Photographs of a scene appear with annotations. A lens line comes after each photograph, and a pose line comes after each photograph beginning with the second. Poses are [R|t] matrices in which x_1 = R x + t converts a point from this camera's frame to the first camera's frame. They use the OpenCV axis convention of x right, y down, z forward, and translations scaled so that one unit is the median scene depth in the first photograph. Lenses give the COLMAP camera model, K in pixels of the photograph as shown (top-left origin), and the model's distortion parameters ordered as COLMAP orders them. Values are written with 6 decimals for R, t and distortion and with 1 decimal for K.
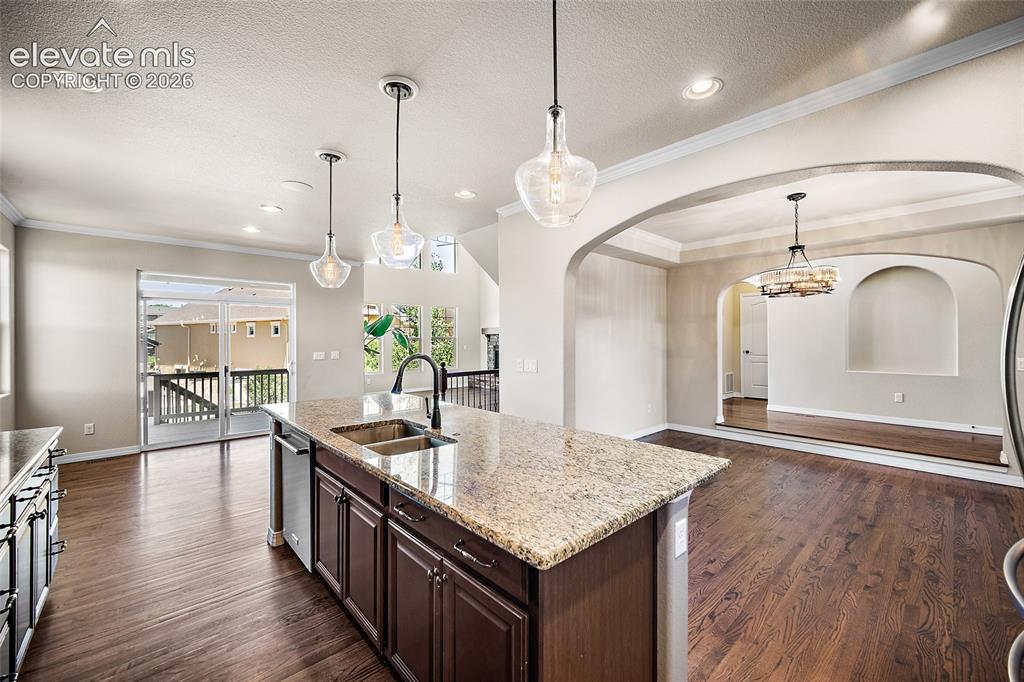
lens RADIAL K [[403.9, 0, 520.3], [0, 403.9, 335.2], [0, 0, 1]] dist [0.001578, -0.000908]
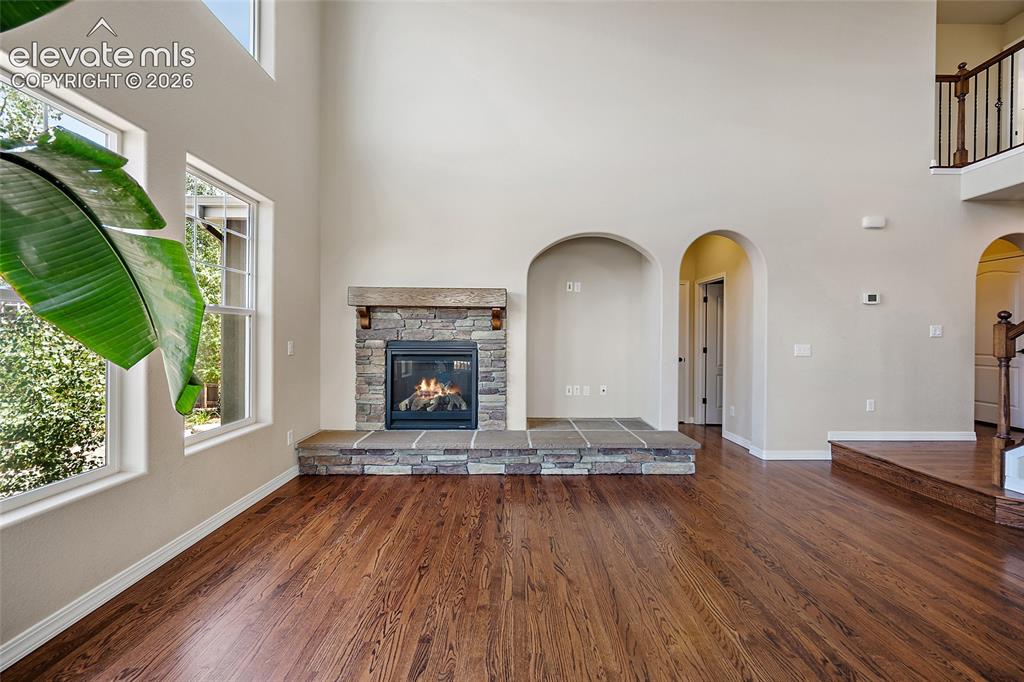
lens RADIAL K [[403.9, 0, 517.8], [0, 403.9, 335.9], [0, 0, 1]] dist [0.001578, -0.000908]
pose [[0.664450, 0.007097, 0.747299, -0.538519], [-0.016490, 0.999851, 0.005166, 0.039781], [-0.747150, -0.015756, 0.664468, 1.505064]]
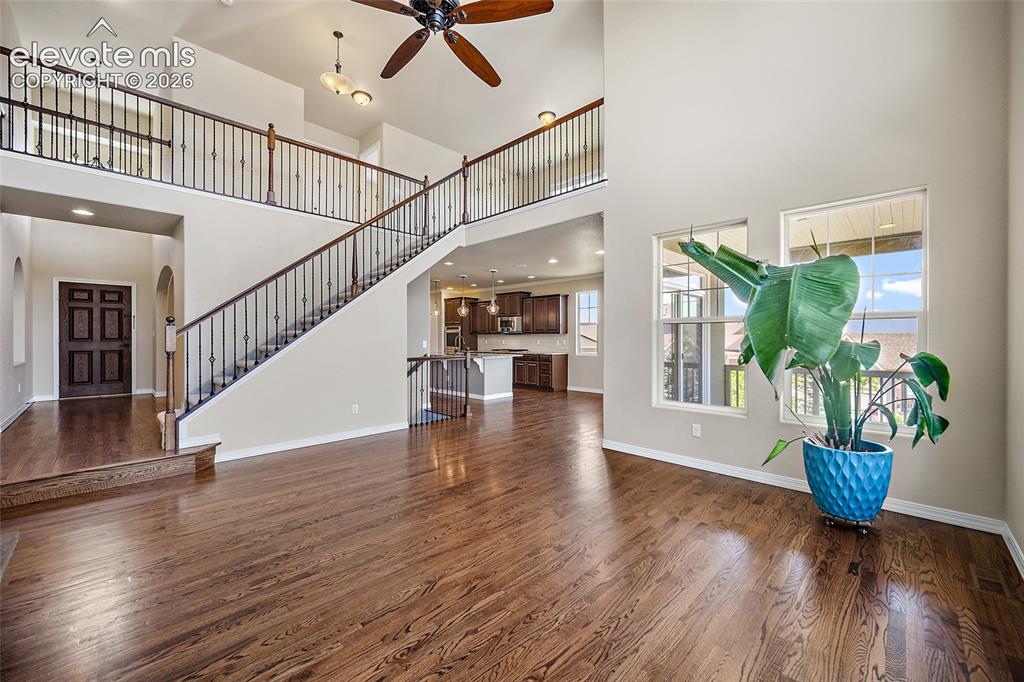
lens RADIAL K [[403.9, 0, 519.3], [0, 403.9, 338.9], [0, 0, 1]] dist [0.001578, -0.000908]
pose [[-0.998597, 0.001889, -0.052911, -0.271224], [0.002295, 0.999968, -0.007623, 0.046717], [0.052894, -0.007734, -0.998570, 2.118080]]
